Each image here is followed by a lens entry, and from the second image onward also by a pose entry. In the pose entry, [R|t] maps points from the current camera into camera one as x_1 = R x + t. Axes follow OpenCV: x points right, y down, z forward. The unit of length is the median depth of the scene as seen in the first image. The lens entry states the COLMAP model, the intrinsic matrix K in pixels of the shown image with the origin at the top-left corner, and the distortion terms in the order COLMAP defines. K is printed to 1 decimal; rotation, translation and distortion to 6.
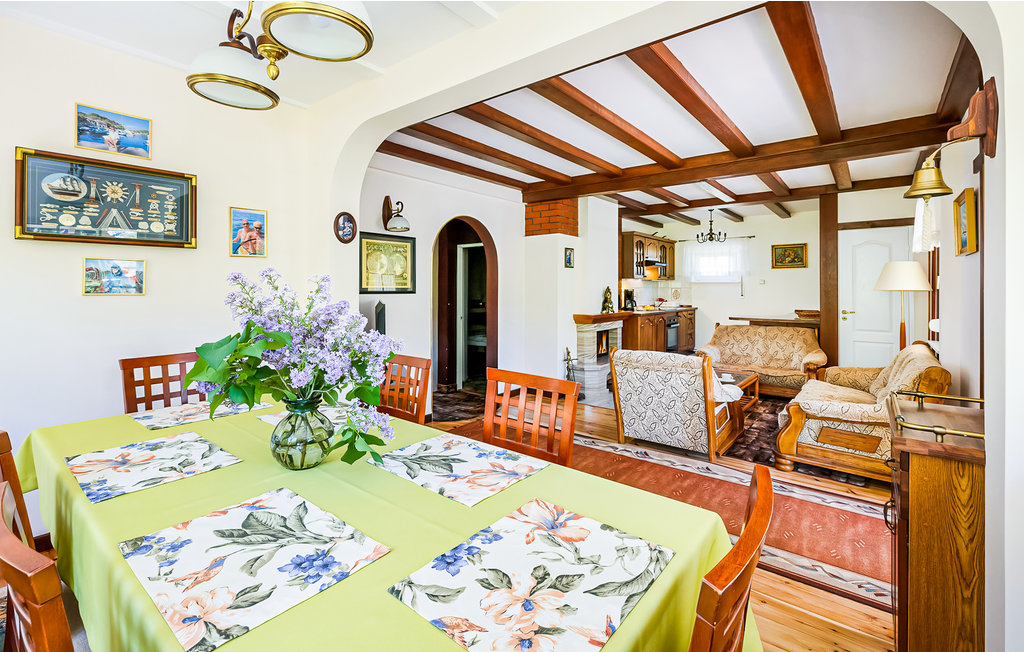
lens RADIAL K [[484.7, 0, 473.8], [0, 484.7, 285.2], [0, 0, 1]] dist [-0.000087, 0.000229]
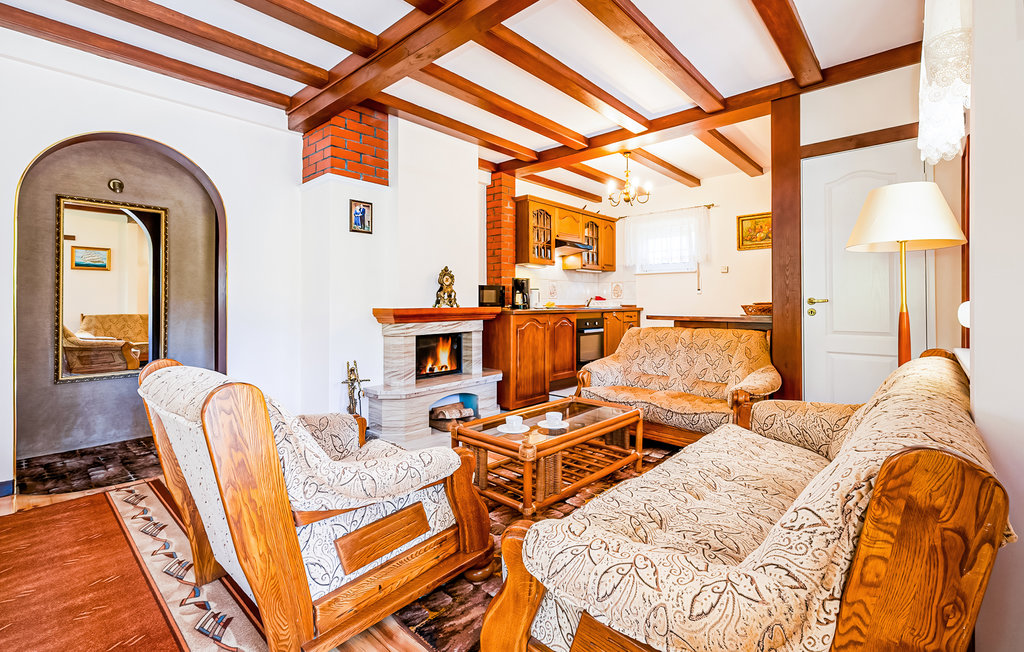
lens RADIAL K [[460.7, 0, 507.9], [0, 460.7, 300.4], [0, 0, 1]] dist [-0.001155, -0.000274]
pose [[0.998802, -0.001441, -0.048921, 0.405784], [0.001183, 0.999985, -0.005301, 0.053351], [0.048928, 0.005237, 0.998789, 0.411852]]
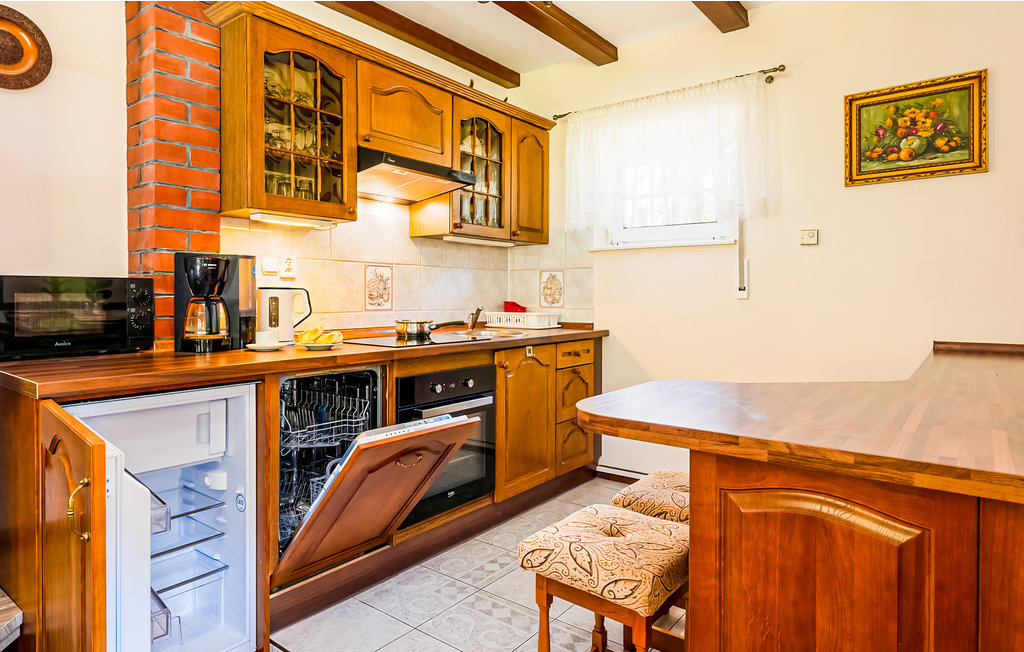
lens RADIAL K [[578.9, 0, 515.9], [0, 578.9, 296.6], [0, 0, 1]] dist [0.000773, 0.000351]
pose [[0.999617, 0.001487, 0.027637, 0.546100], [-0.001465, 0.999999, -0.000822, 0.034533], [-0.027638, 0.000782, 0.999618, 0.883373]]
